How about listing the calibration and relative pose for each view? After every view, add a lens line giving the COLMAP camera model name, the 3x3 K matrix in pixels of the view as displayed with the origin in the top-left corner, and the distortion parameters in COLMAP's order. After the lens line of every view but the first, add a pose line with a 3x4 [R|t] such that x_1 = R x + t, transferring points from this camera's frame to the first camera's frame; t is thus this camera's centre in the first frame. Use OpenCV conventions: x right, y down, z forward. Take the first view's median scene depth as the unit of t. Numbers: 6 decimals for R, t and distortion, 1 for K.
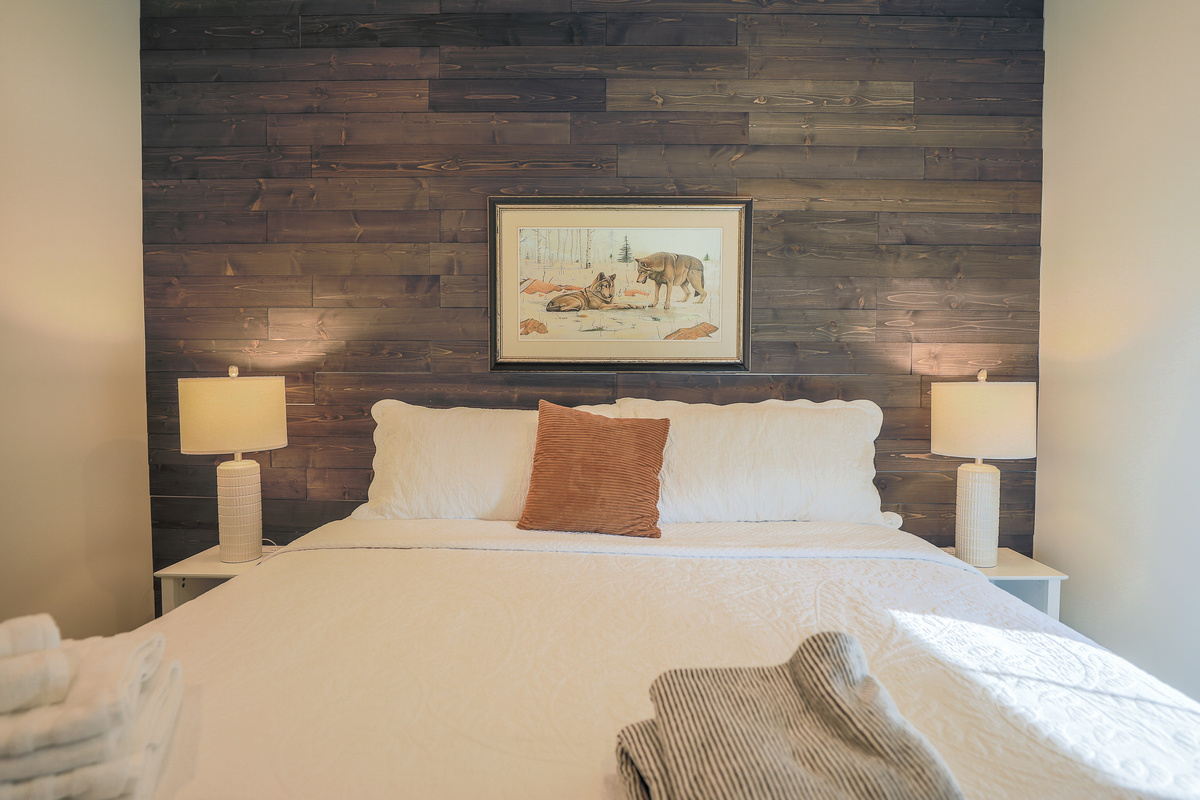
lens RADIAL K [[633.3, 0, 600.1], [0, 633.3, 389.0], [0, 0, 1]] dist [-0.044758, 0.016007]
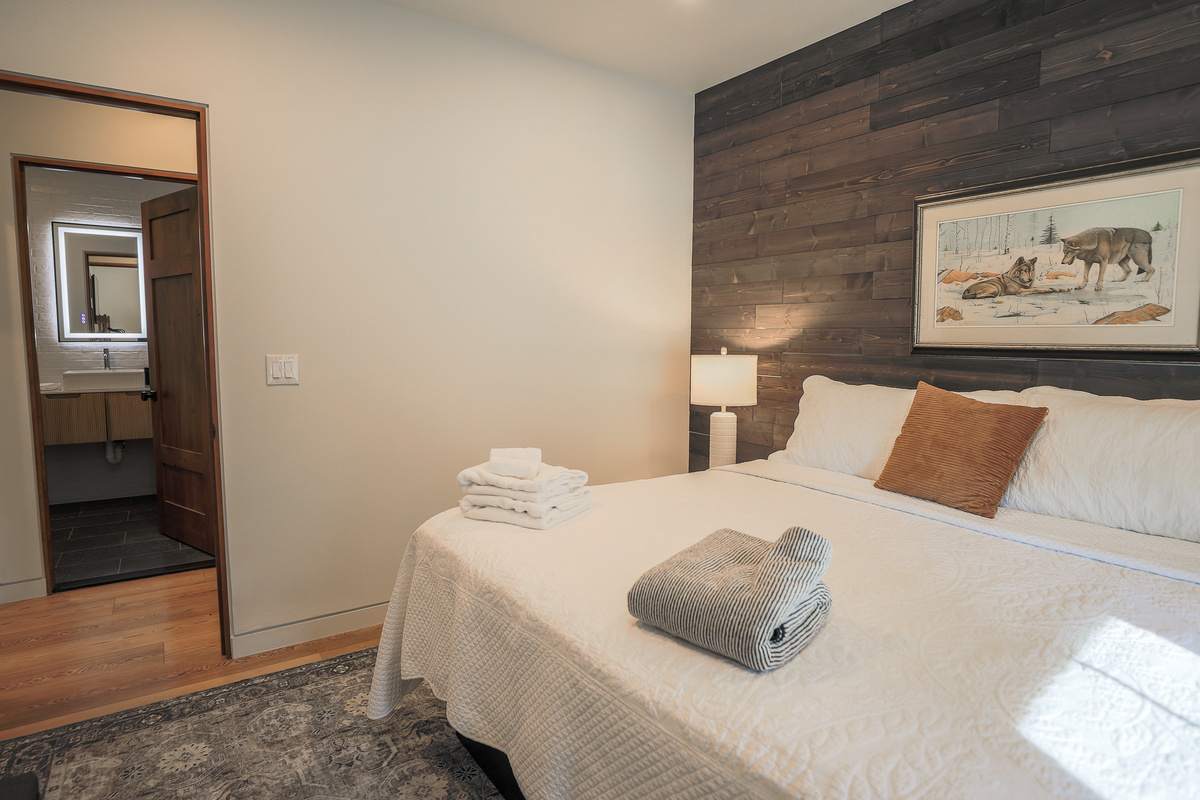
lens RADIAL K [[633.3, 0, 600.1], [0, 633.3, 389.0], [0, 0, 1]] dist [-0.044758, 0.016007]
pose [[0.589240, 0.064289, -0.805396, 0.405457], [-0.038036, 0.997931, 0.051830, -0.004586], [0.807062, 0.000094, 0.590466, -0.097892]]
